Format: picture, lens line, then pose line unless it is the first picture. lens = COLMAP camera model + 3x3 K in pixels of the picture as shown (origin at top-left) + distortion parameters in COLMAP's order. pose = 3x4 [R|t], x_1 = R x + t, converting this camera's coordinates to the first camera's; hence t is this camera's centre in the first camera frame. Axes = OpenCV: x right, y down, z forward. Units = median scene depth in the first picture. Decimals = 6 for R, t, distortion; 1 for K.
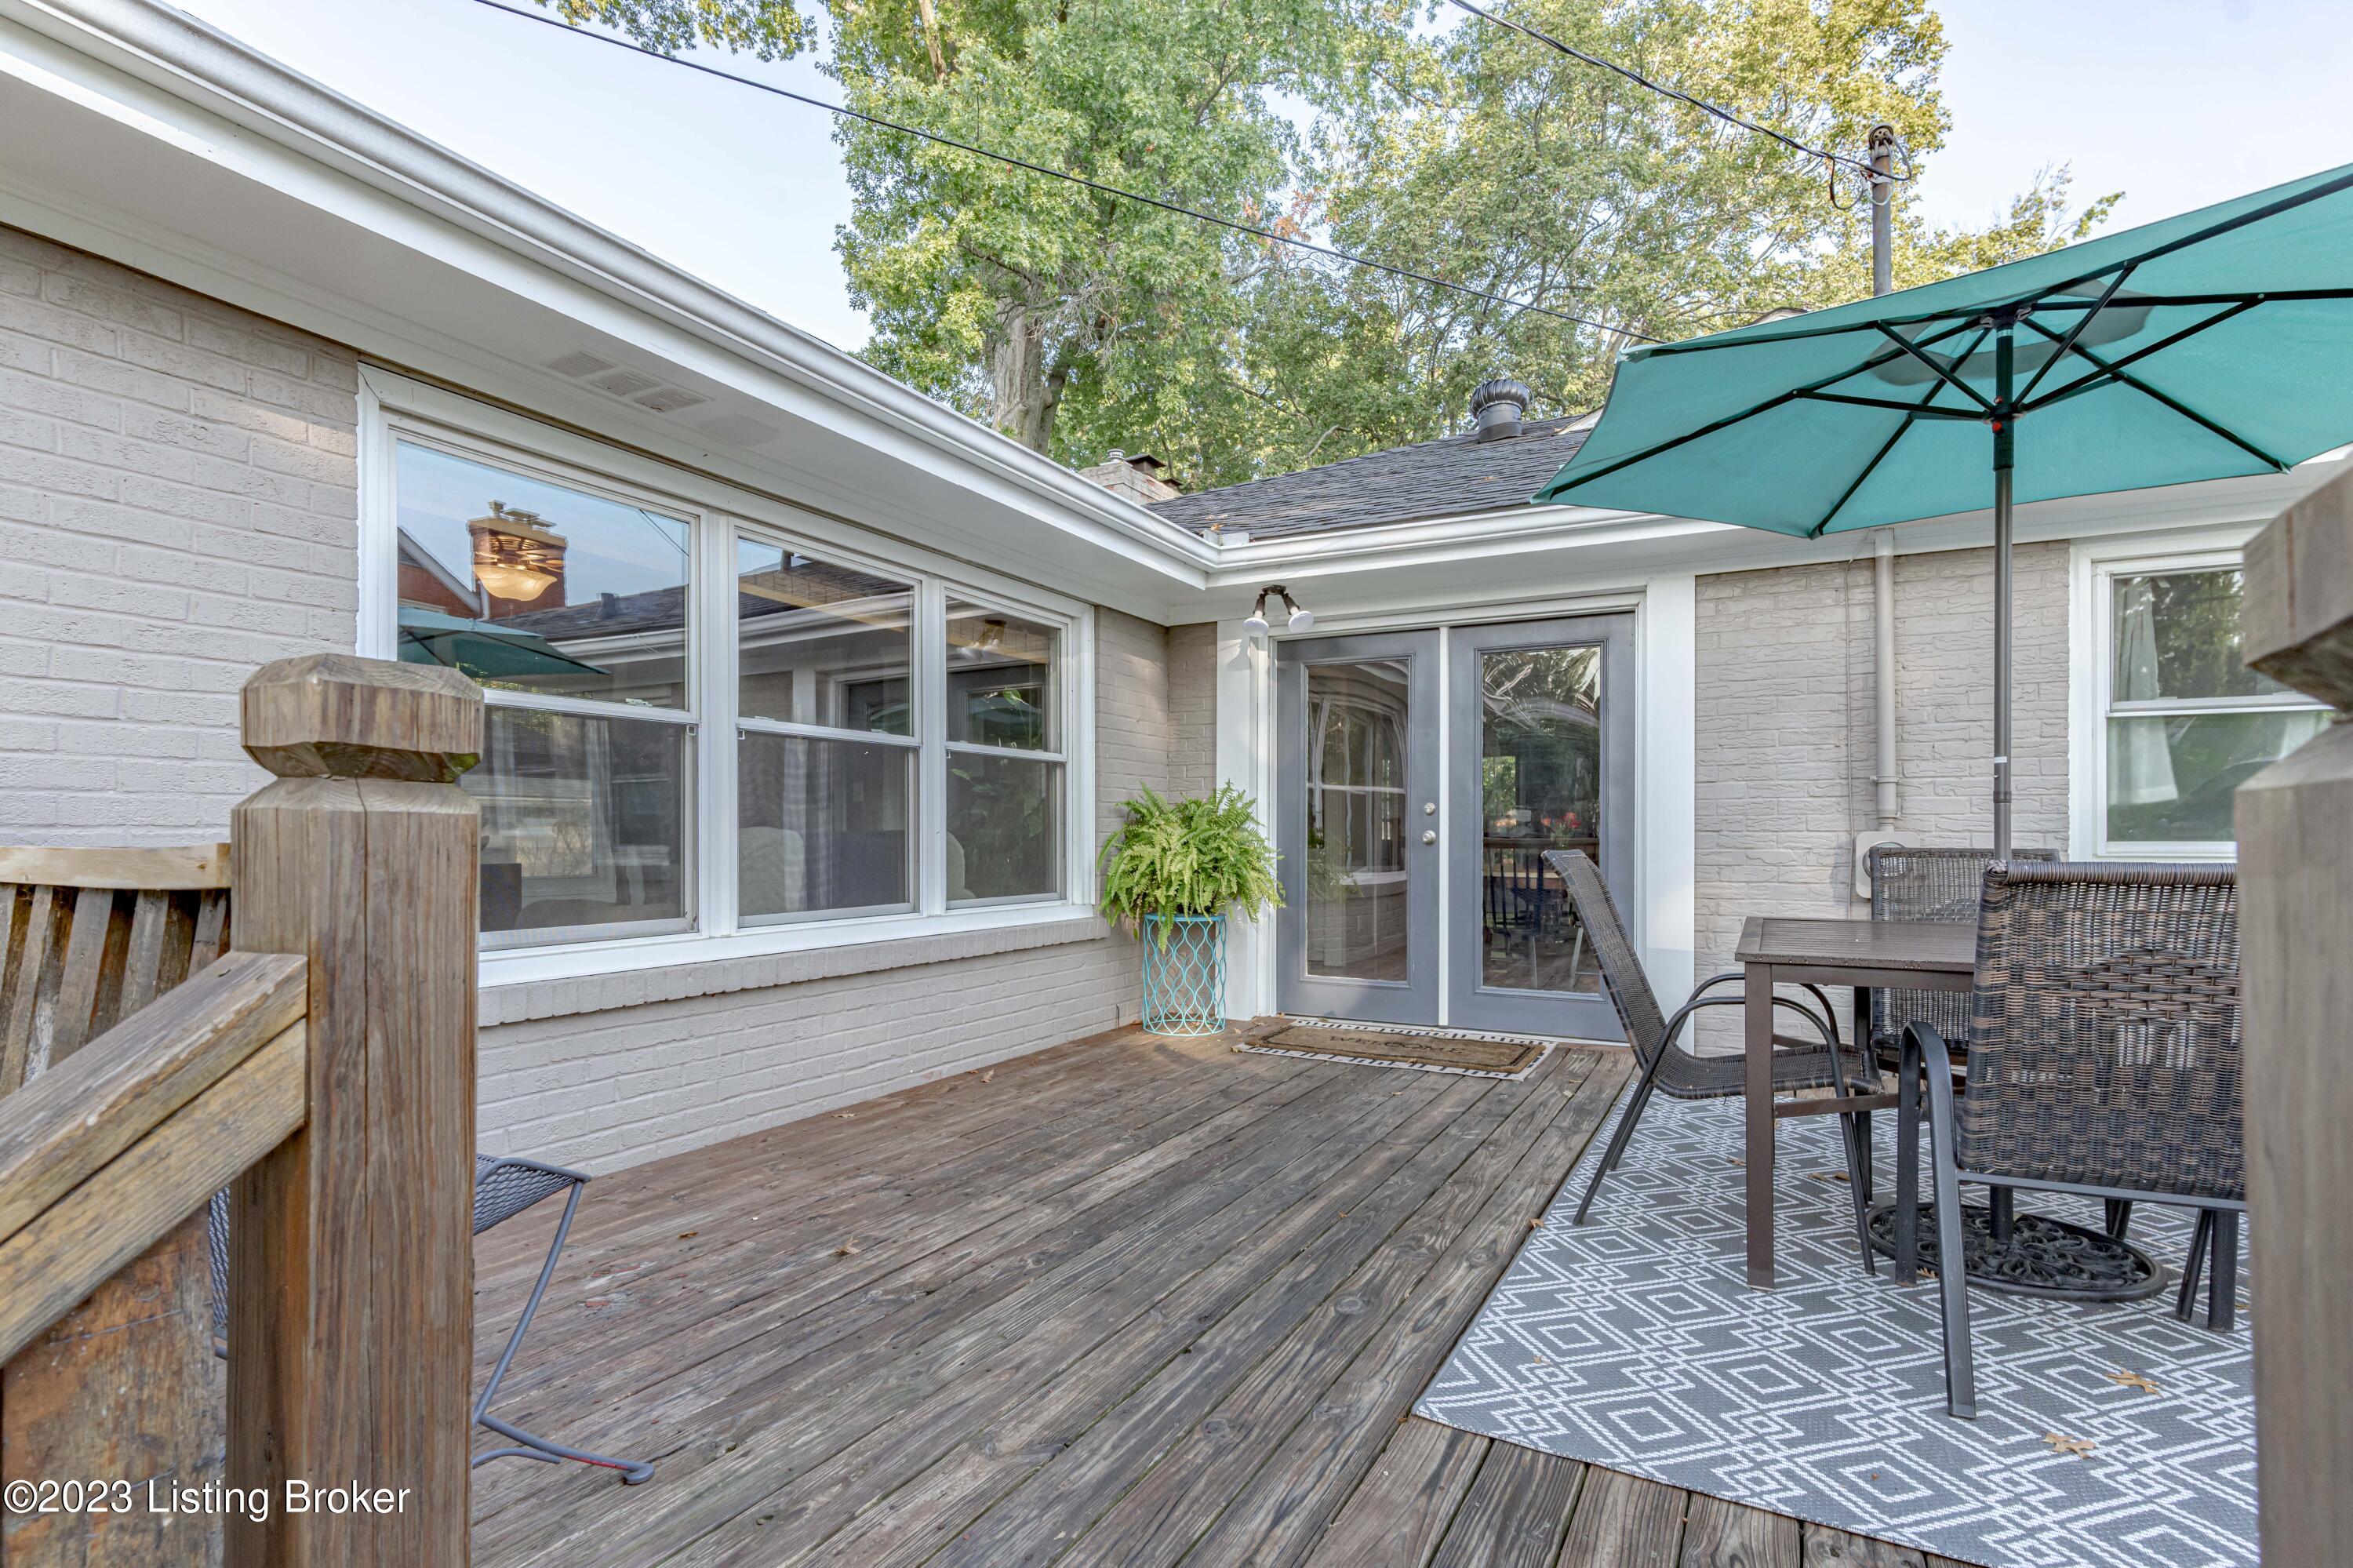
lens RADIAL K [[1147.7, 0, 1175.1], [0, 1147.7, 813.2], [0, 0, 1]] dist [-0.000900, -0.000032]
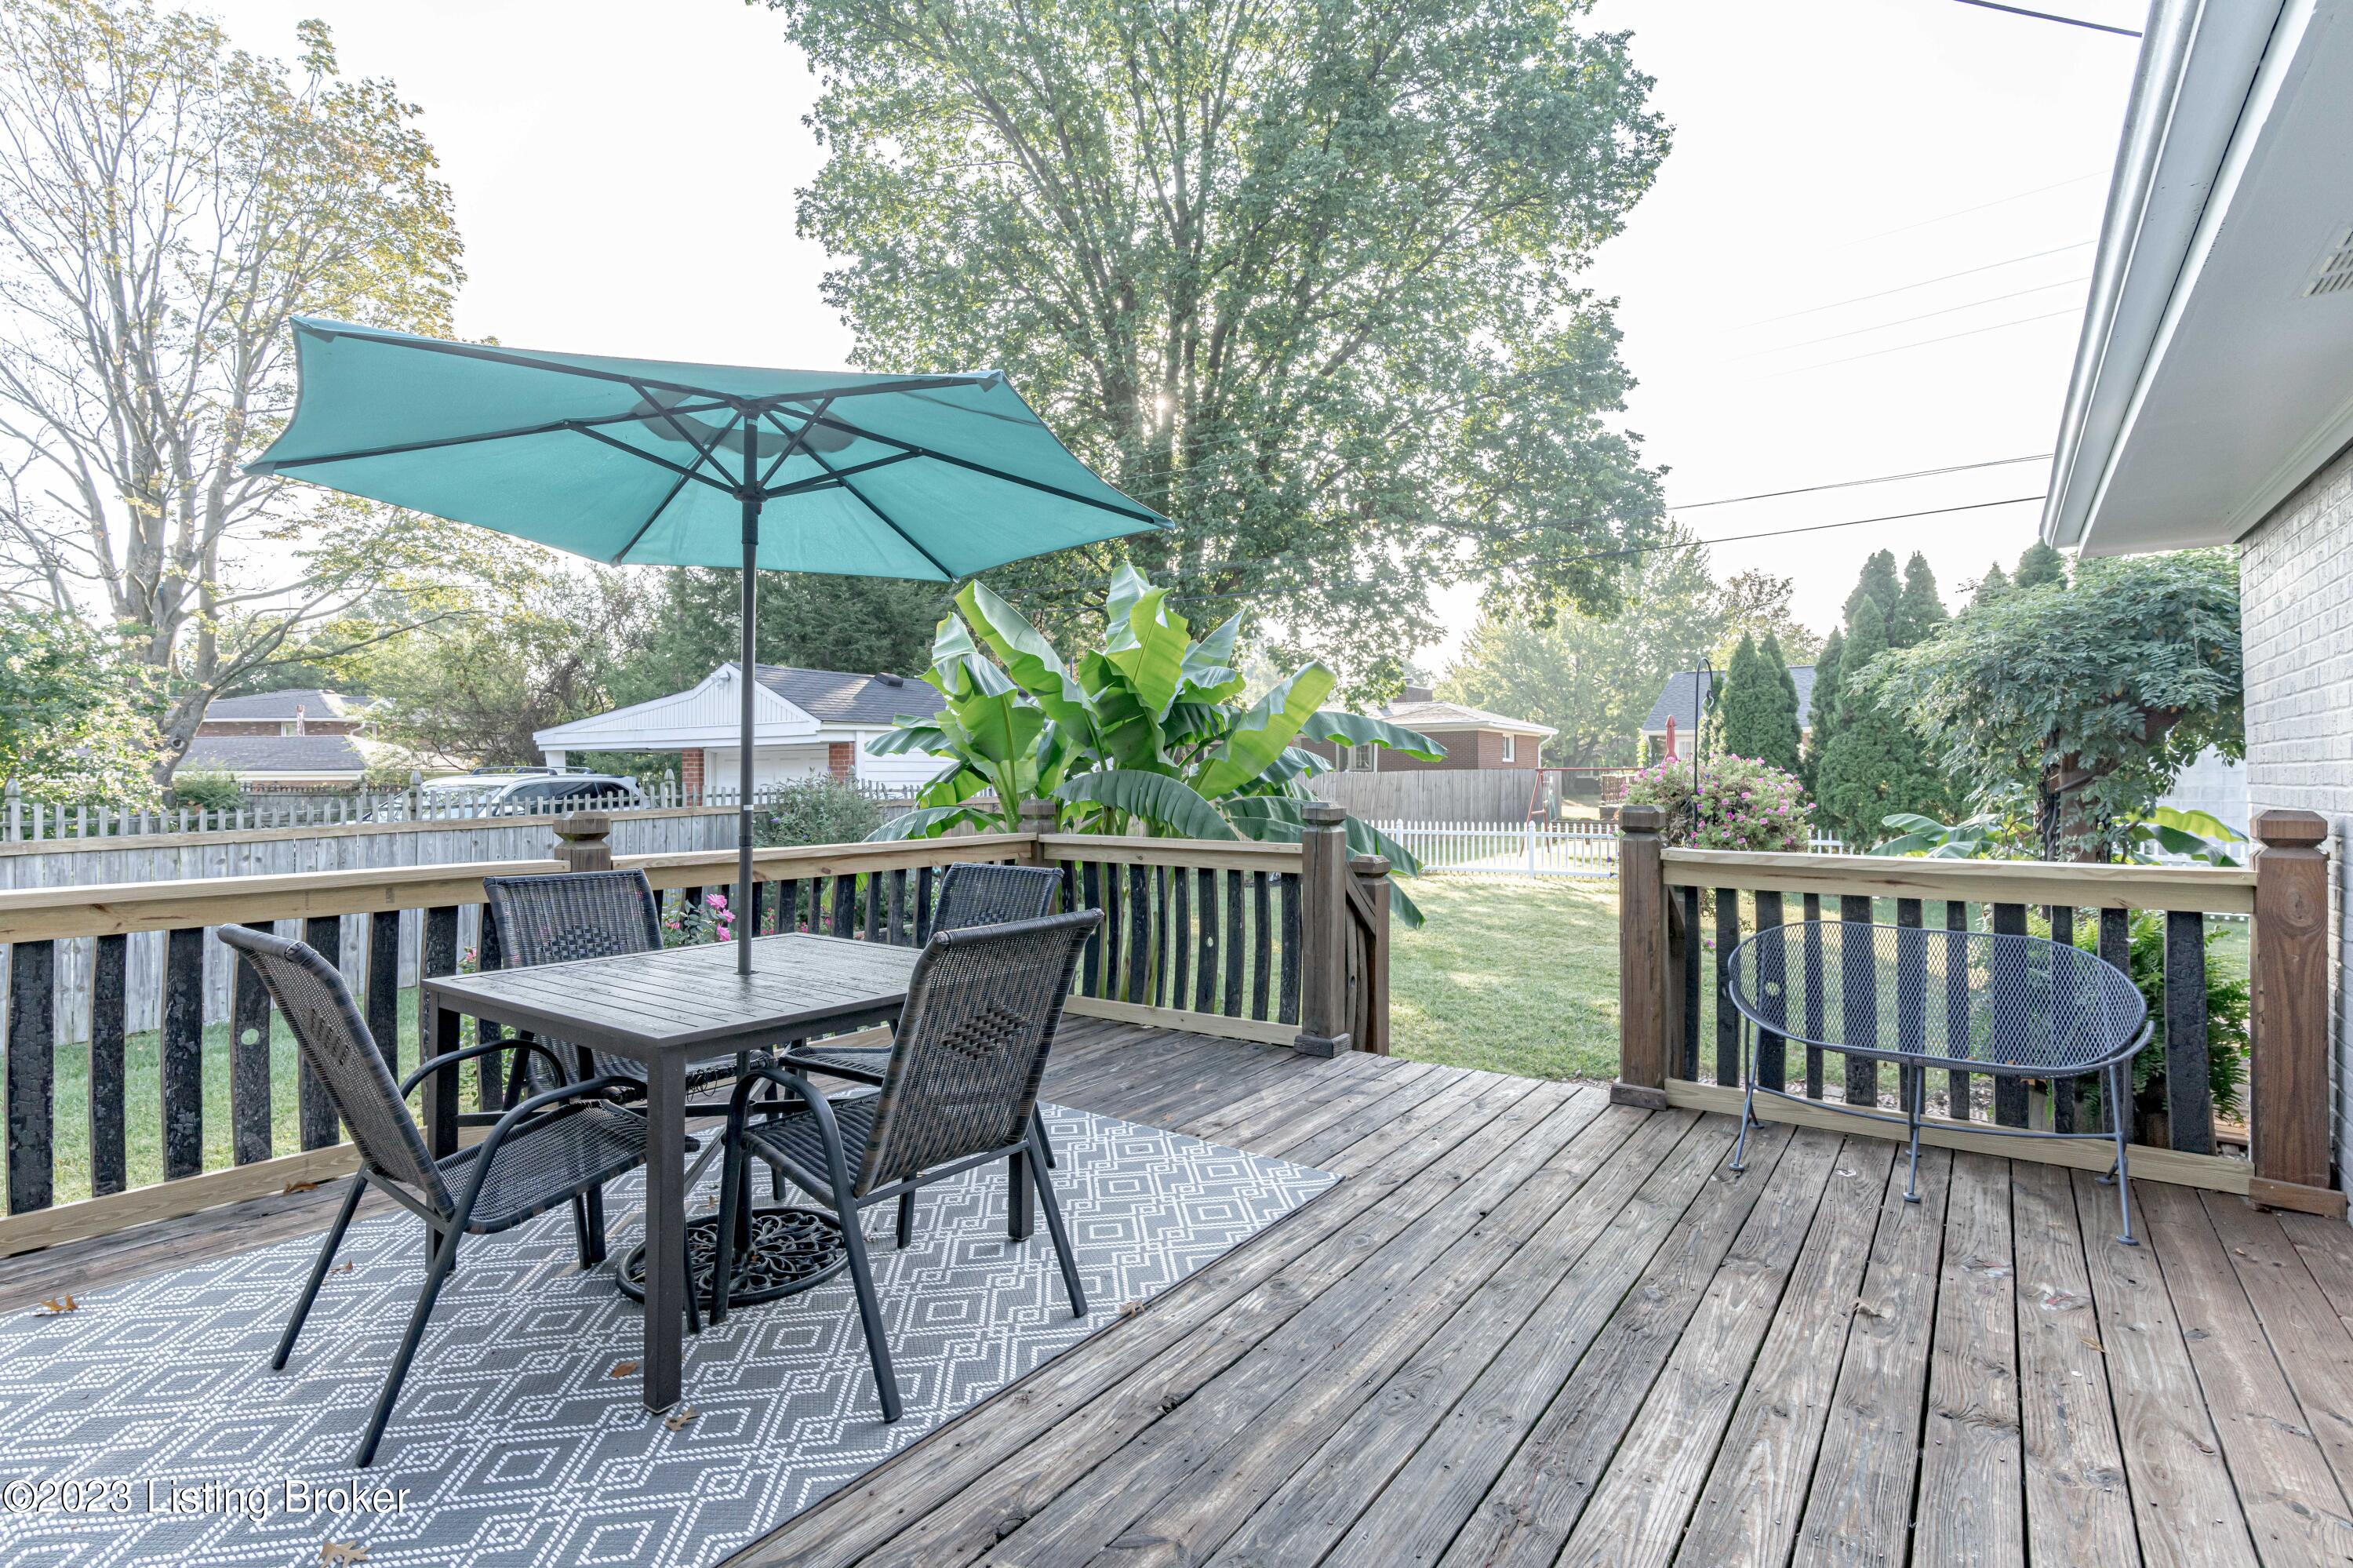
lens RADIAL K [[1104.0, 0, 1176.5], [0, 1104.0, 784.0], [0, 0, 1]] dist [-0.001567, 0.000111]
pose [[-0.990334, -0.001350, 0.138693, 0.166510], [-0.003344, 0.999894, -0.014145, -0.053749], [-0.138660, -0.014472, -0.990234, 1.995086]]
